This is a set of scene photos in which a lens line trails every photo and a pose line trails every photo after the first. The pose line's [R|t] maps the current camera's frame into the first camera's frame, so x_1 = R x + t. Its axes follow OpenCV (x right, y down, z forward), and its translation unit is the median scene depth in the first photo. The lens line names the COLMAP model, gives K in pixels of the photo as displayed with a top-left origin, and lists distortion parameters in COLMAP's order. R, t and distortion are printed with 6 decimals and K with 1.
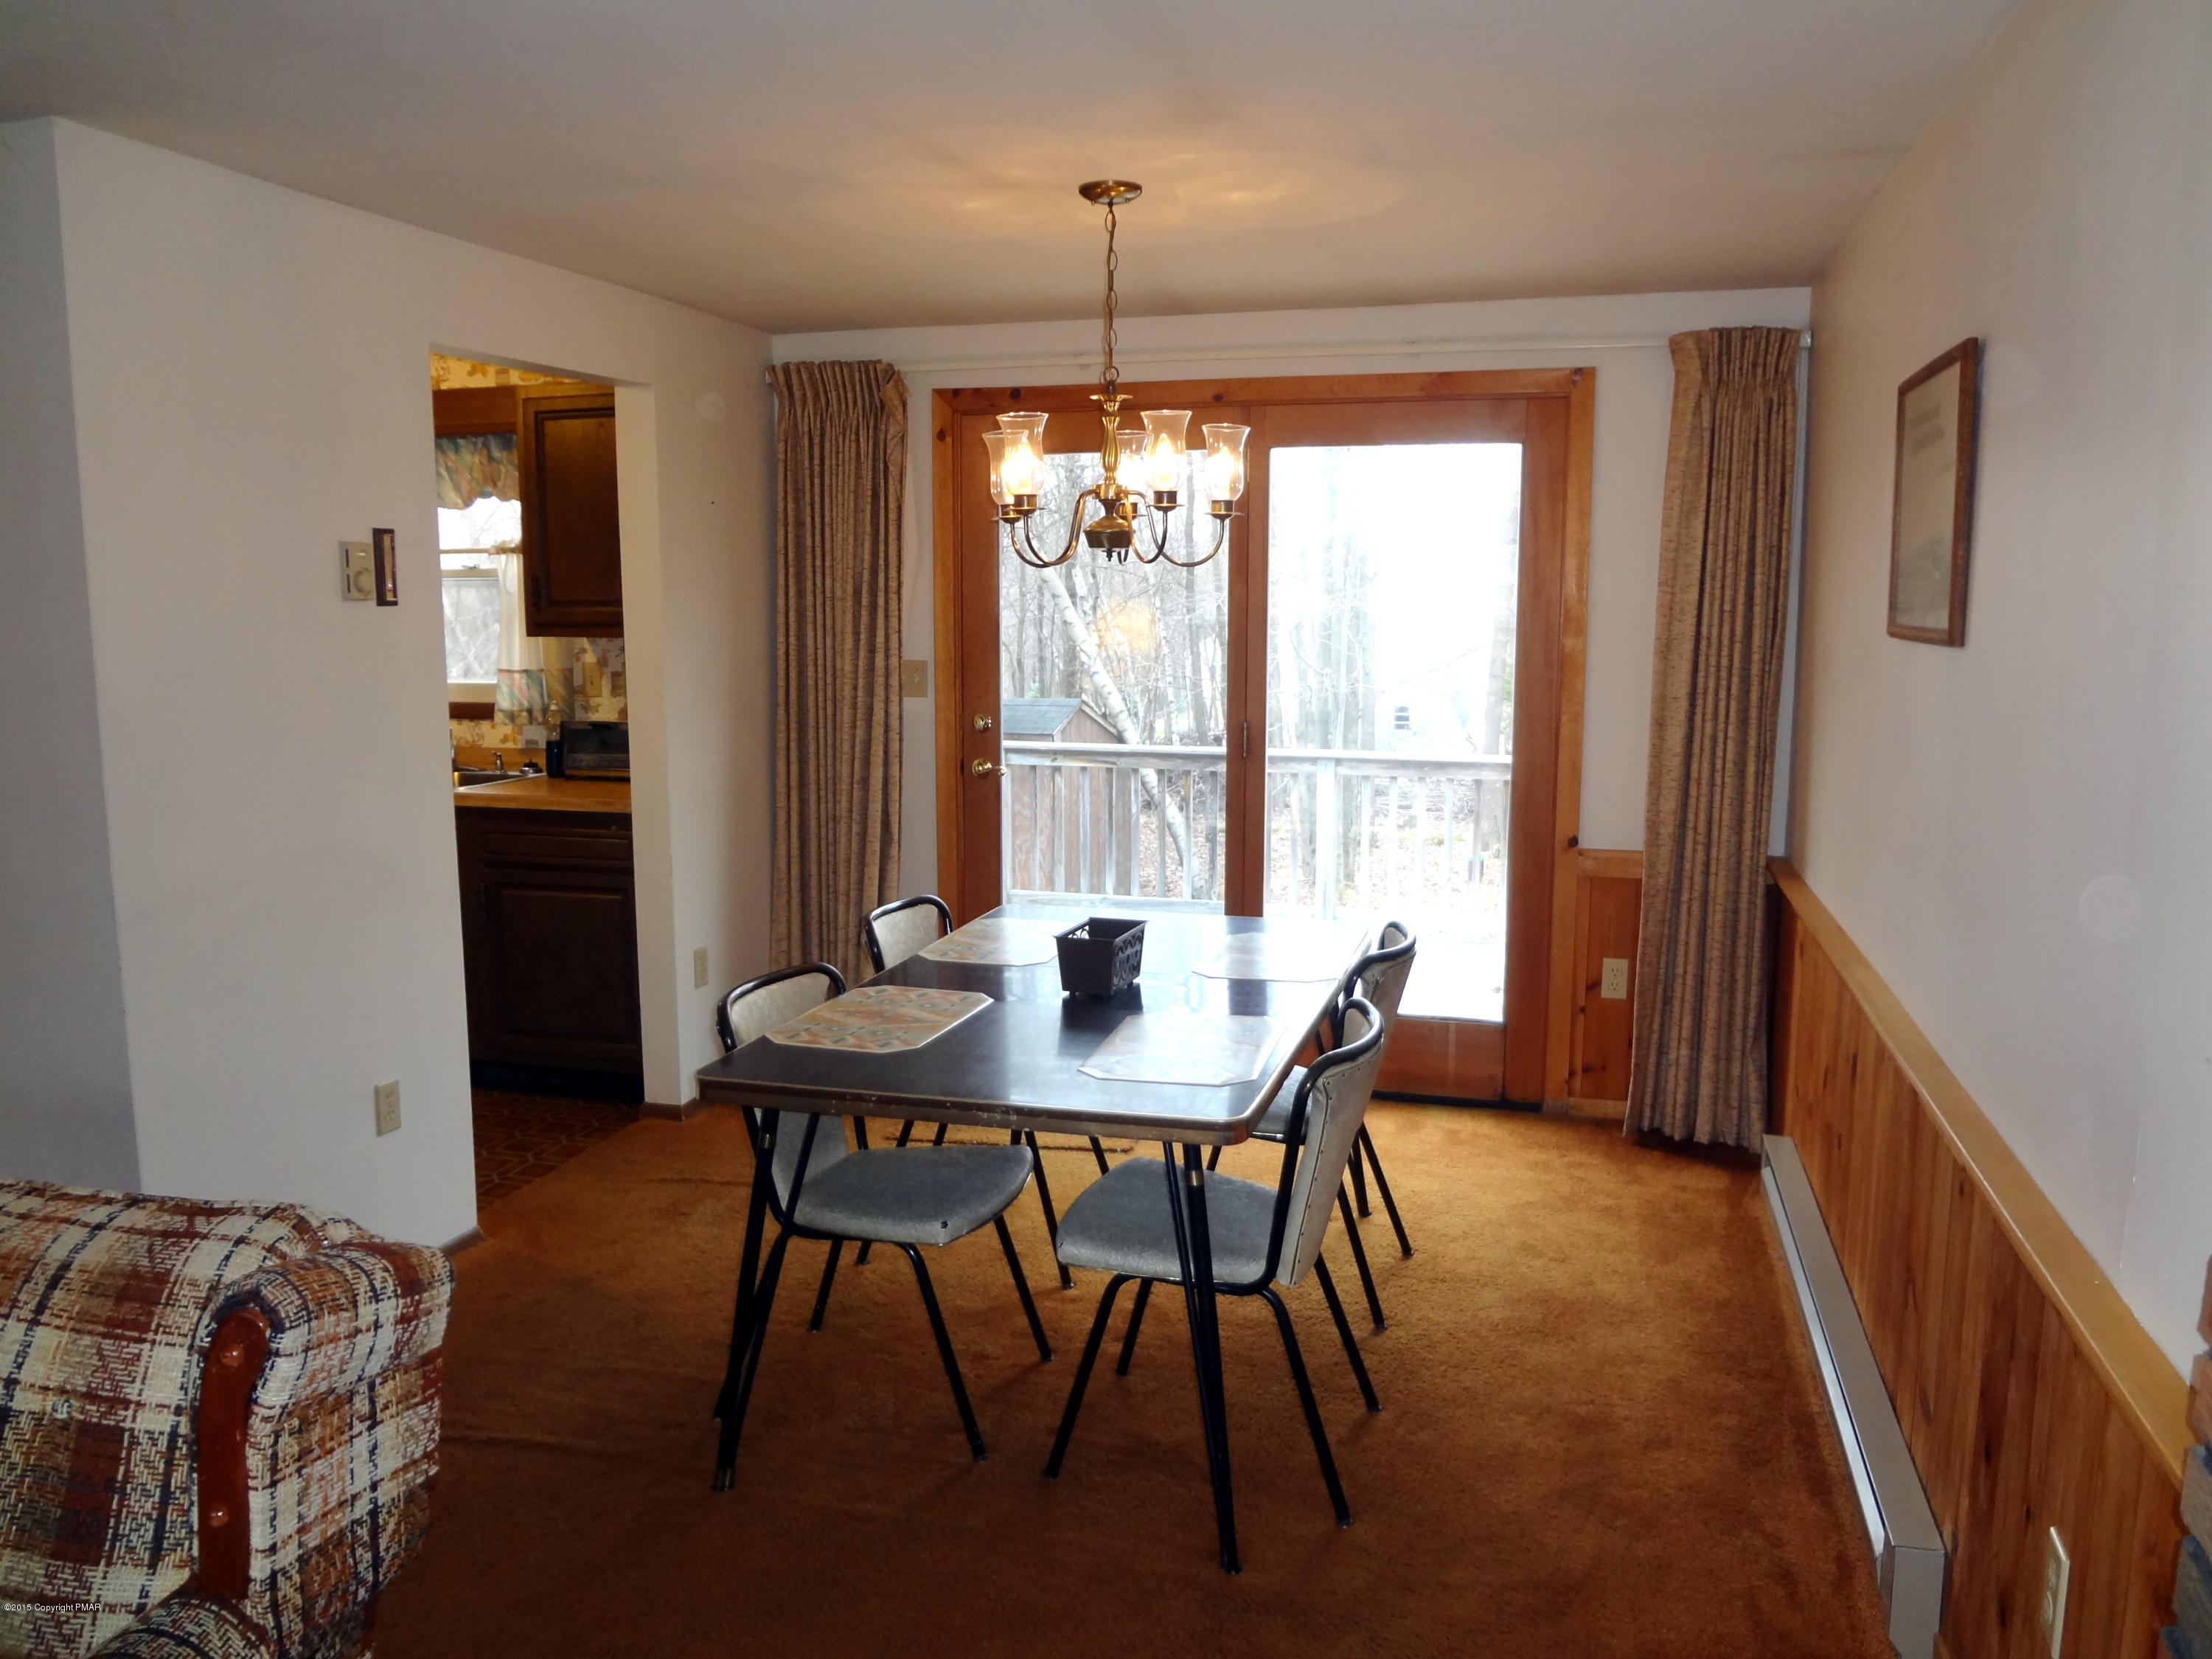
lens RADIAL K [[1651.1, 0, 1082.9], [0, 1651.1, 842.2], [0, 0, 1]] dist [-0.052296, 0.010507]
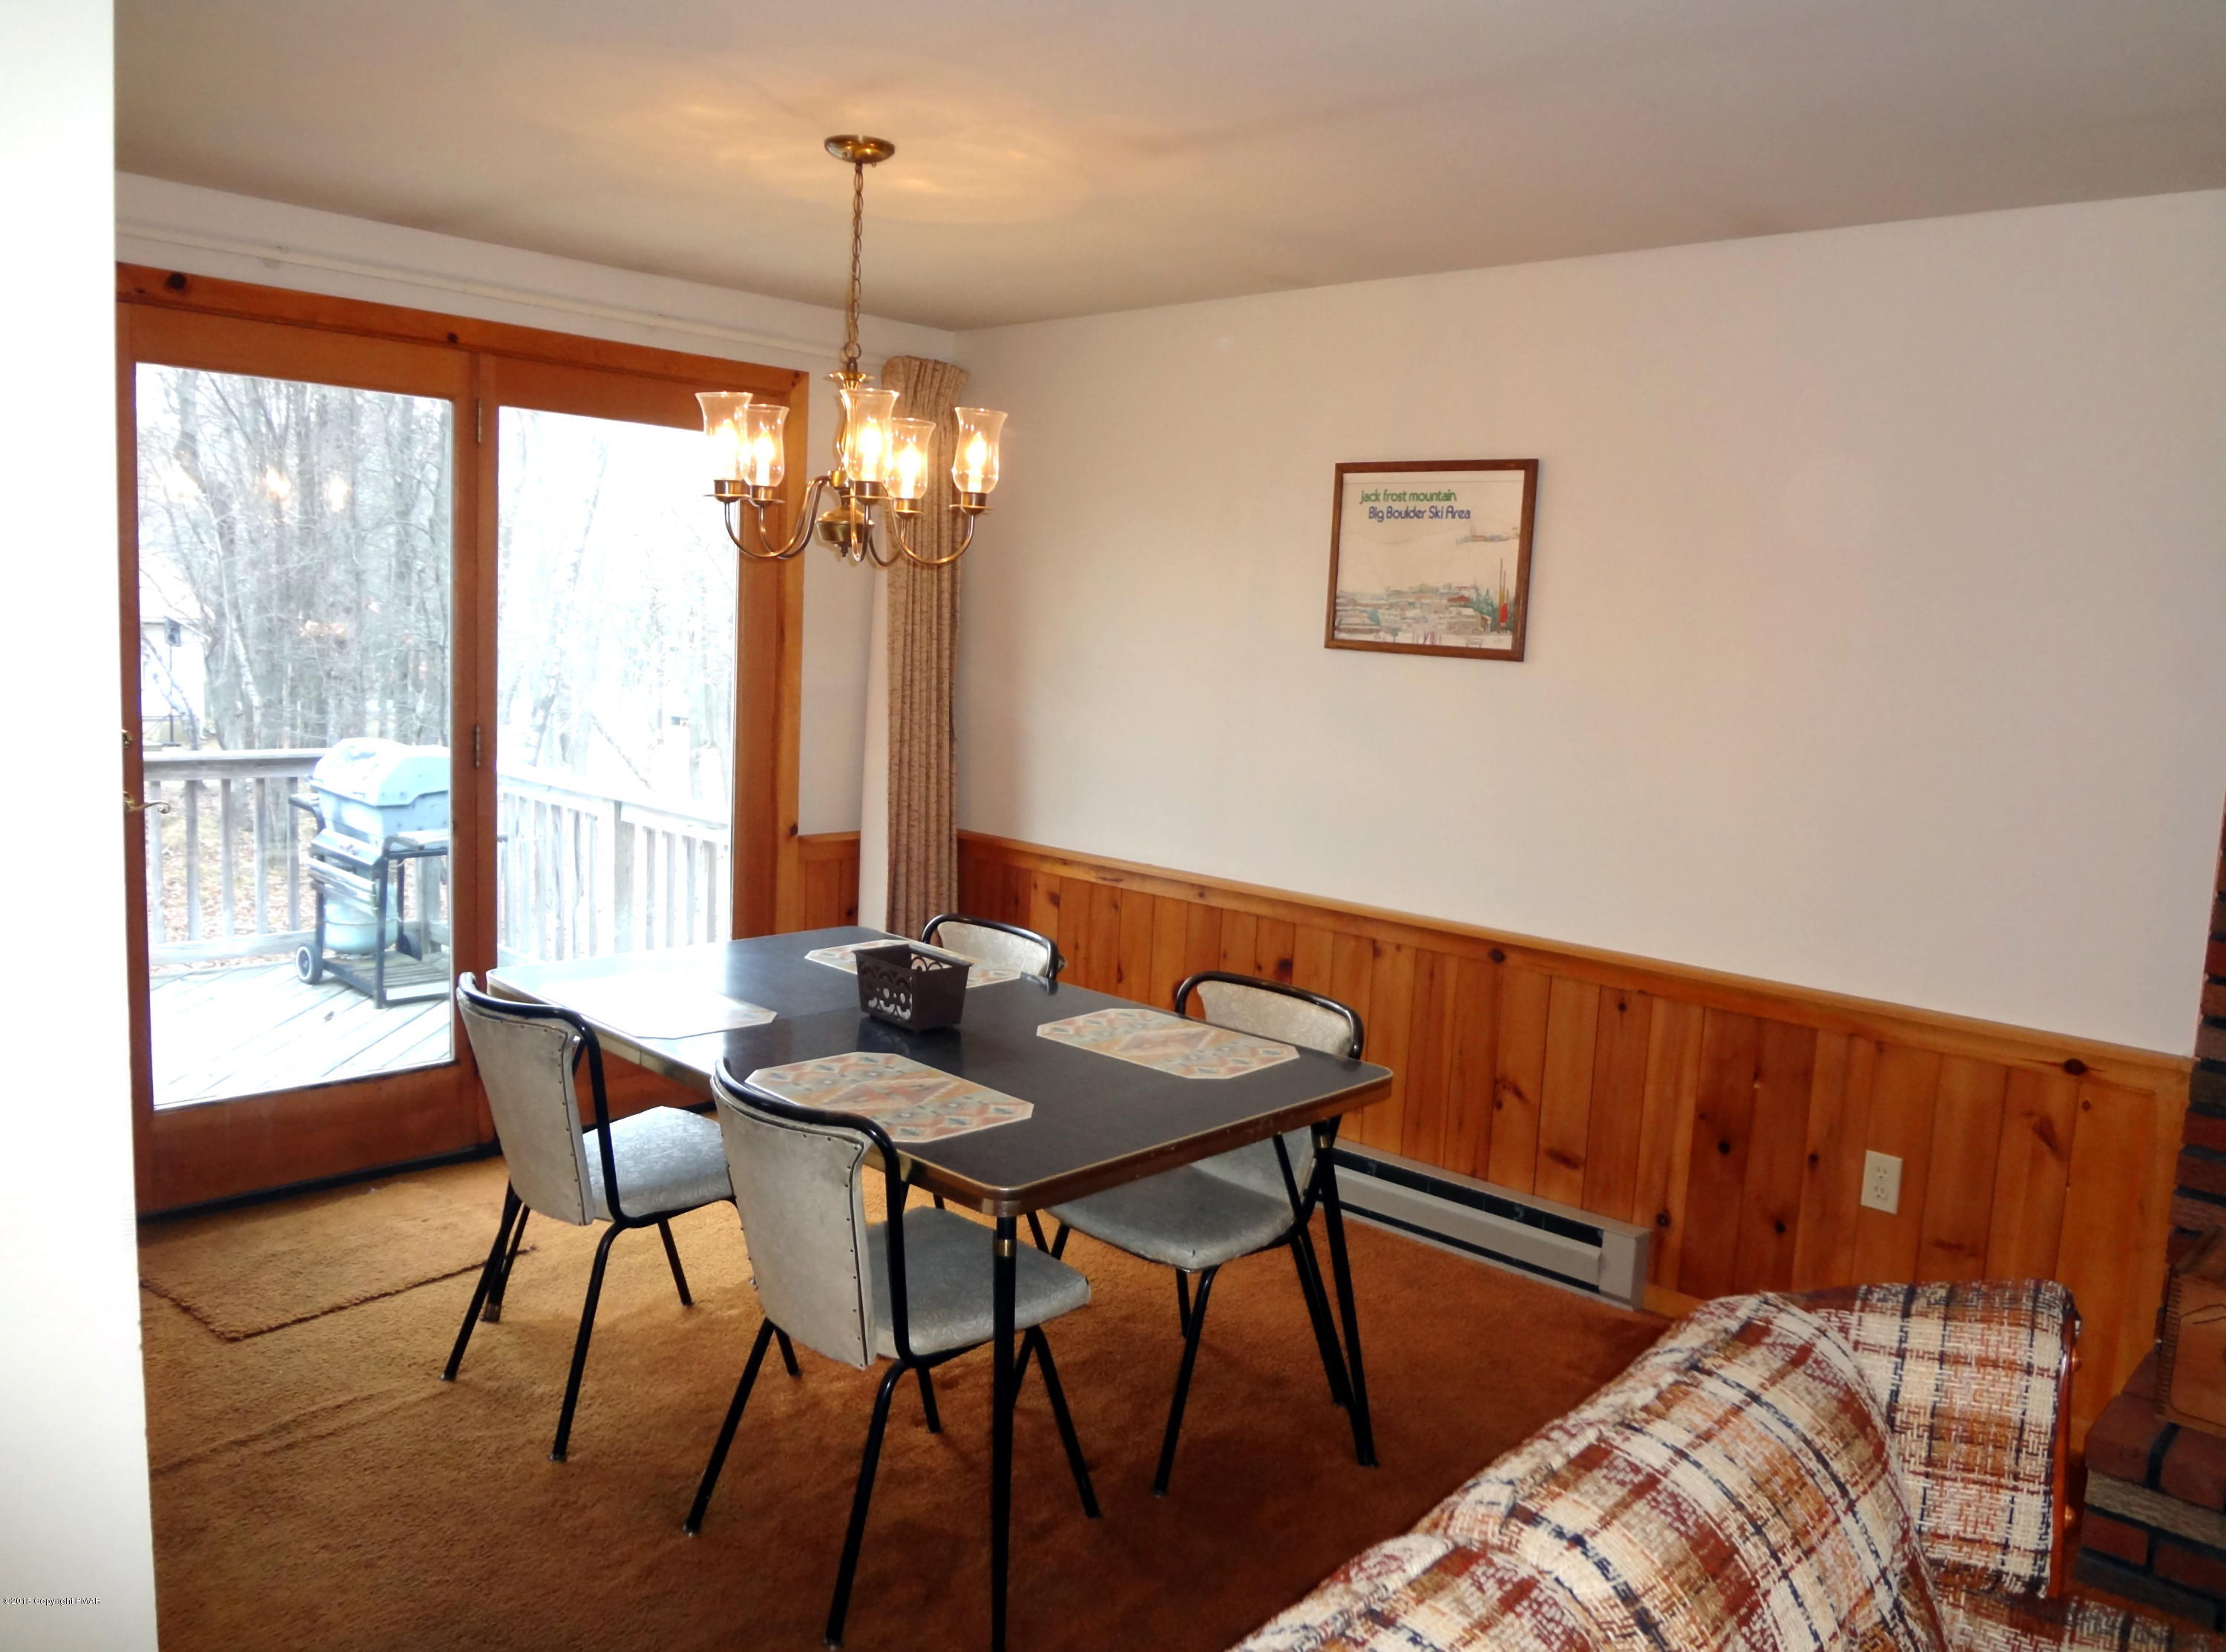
lens RADIAL K [[1661.4, 0, 1114.4], [0, 1661.4, 840.0], [0, 0, 1]] dist [-0.052296, 0.010507]
pose [[0.464885, -0.094905, 0.880270, -0.563029], [0.079910, 0.994678, 0.065038, -0.047359], [-0.881758, 0.040107, 0.469995, 0.339903]]
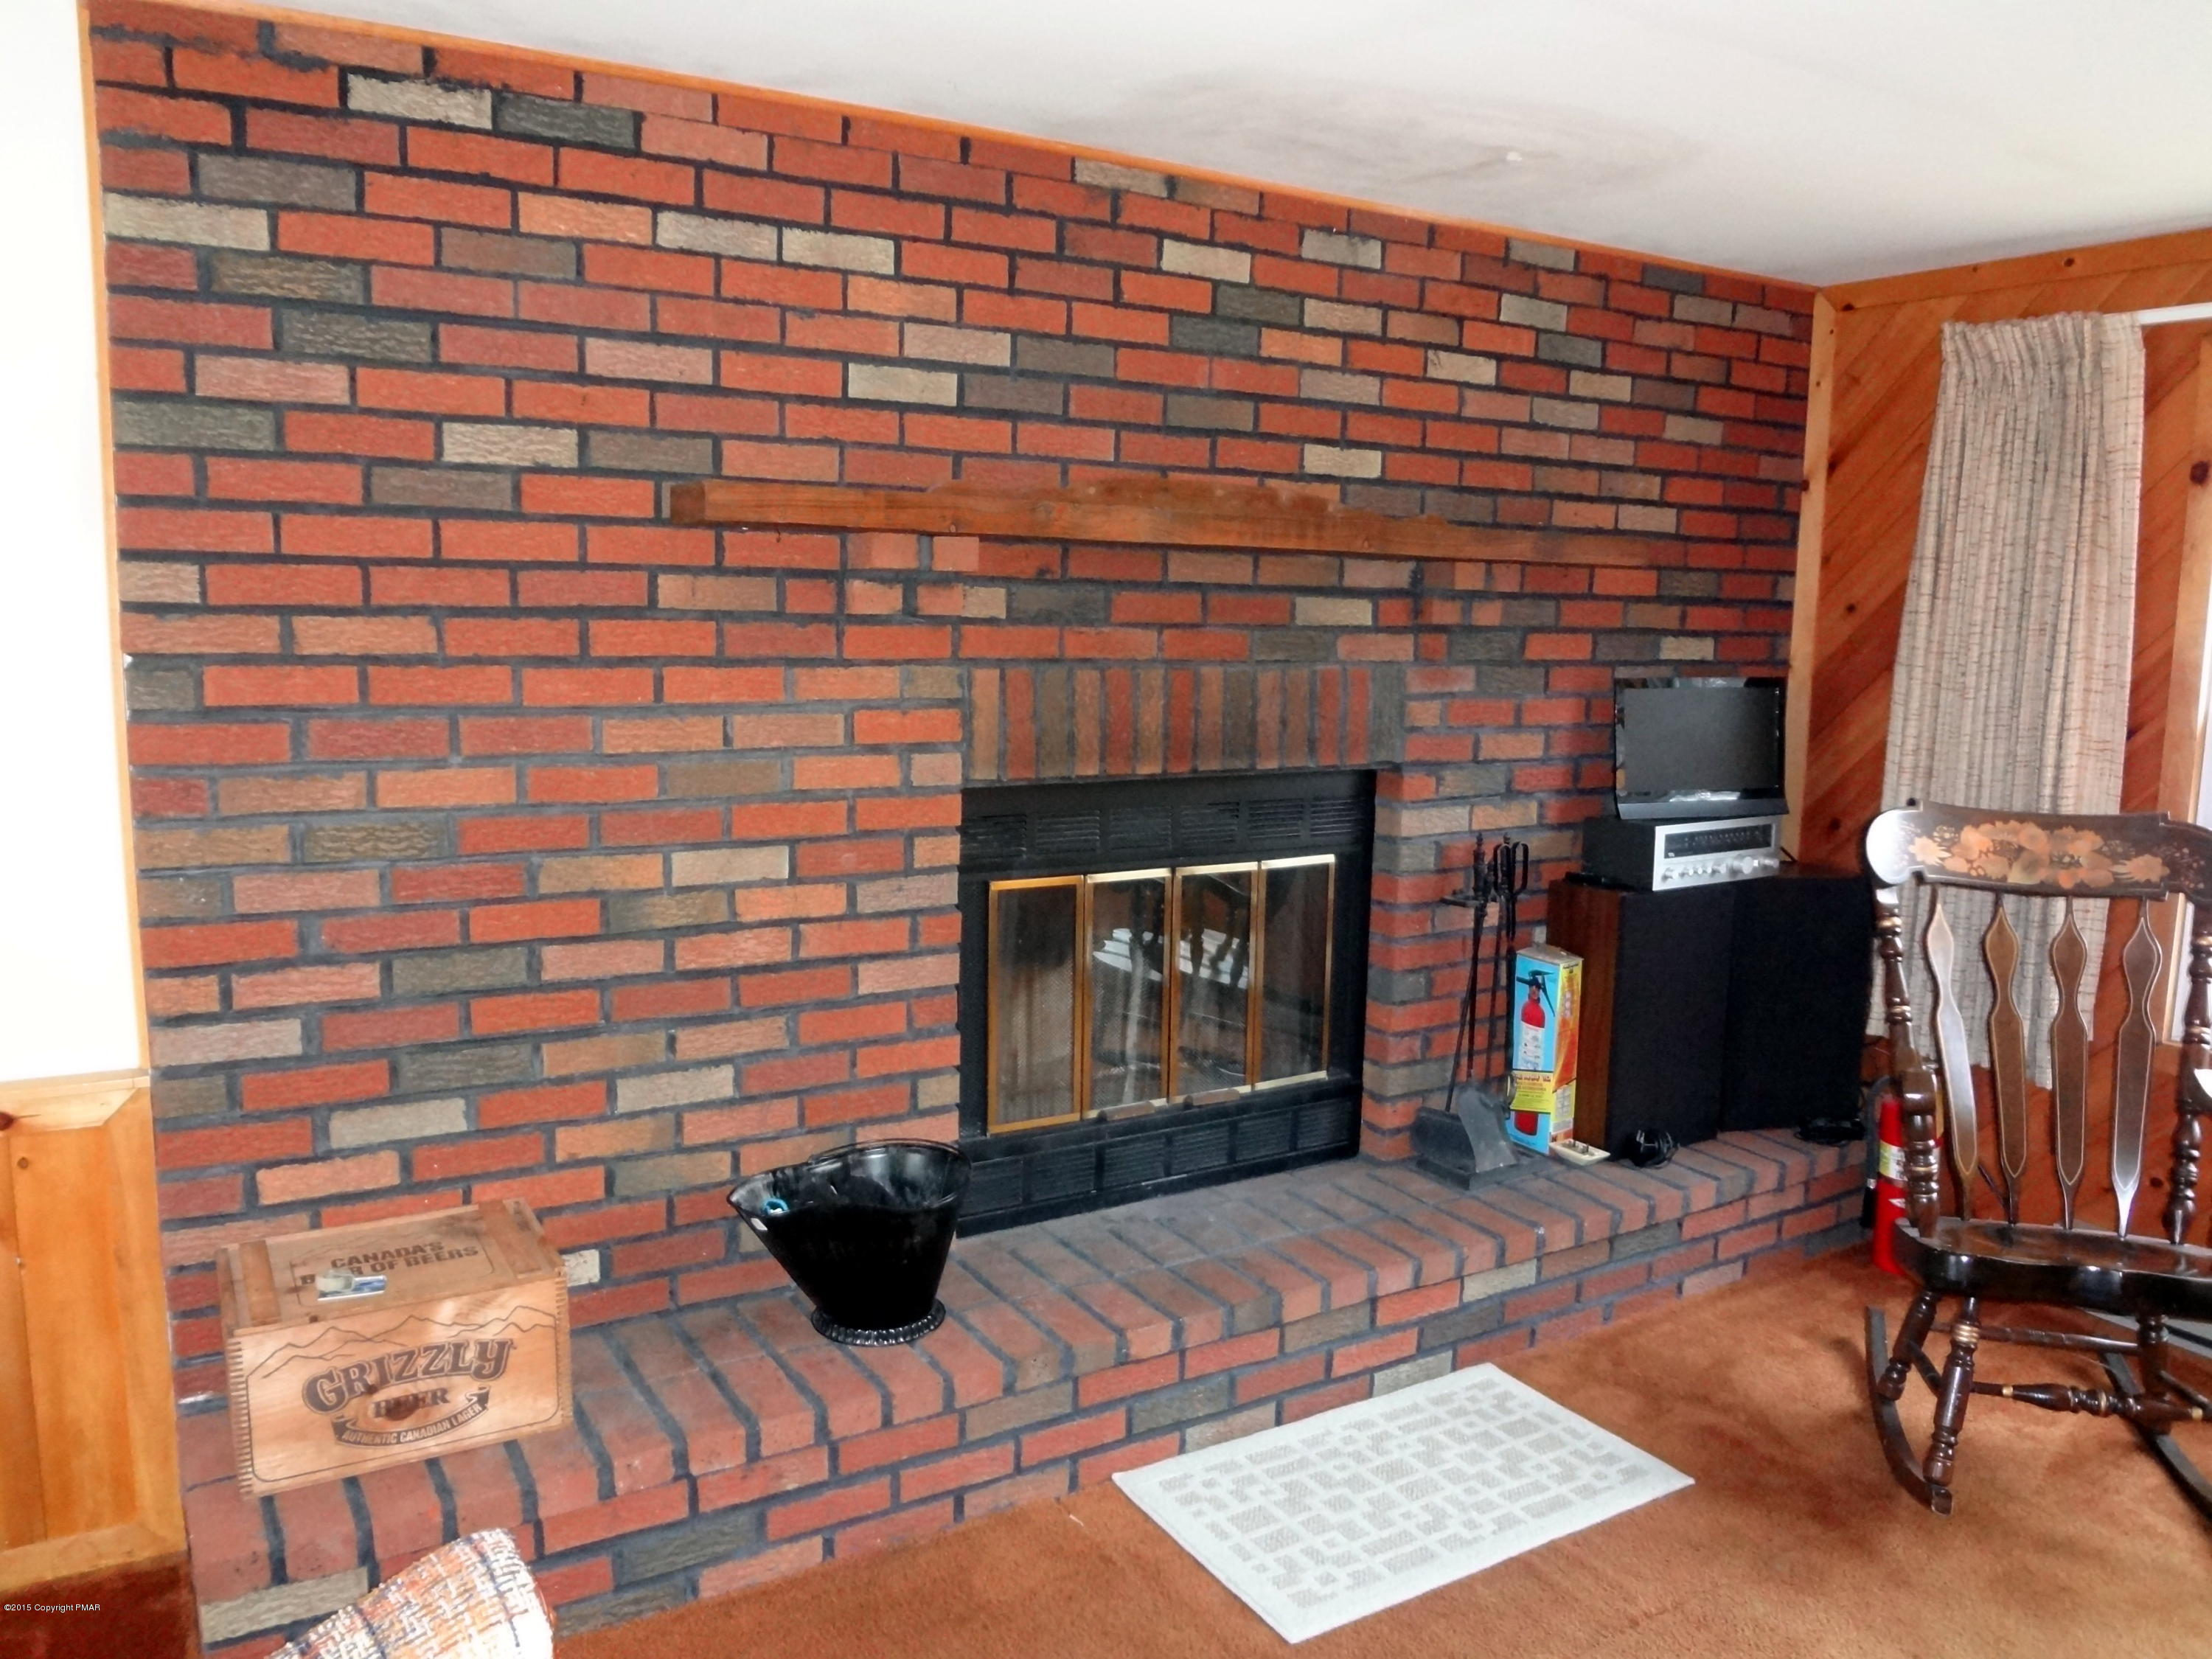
lens RADIAL K [[1651.1, 0, 1126.5], [0, 1651.1, 834.6], [0, 0, 1]] dist [-0.052296, 0.010507]
pose [[-0.742036, -0.112323, 0.660883, -0.391420], [0.072103, 0.966770, 0.245269, -0.068743], [-0.666471, 0.229650, -0.709279, 0.415646]]
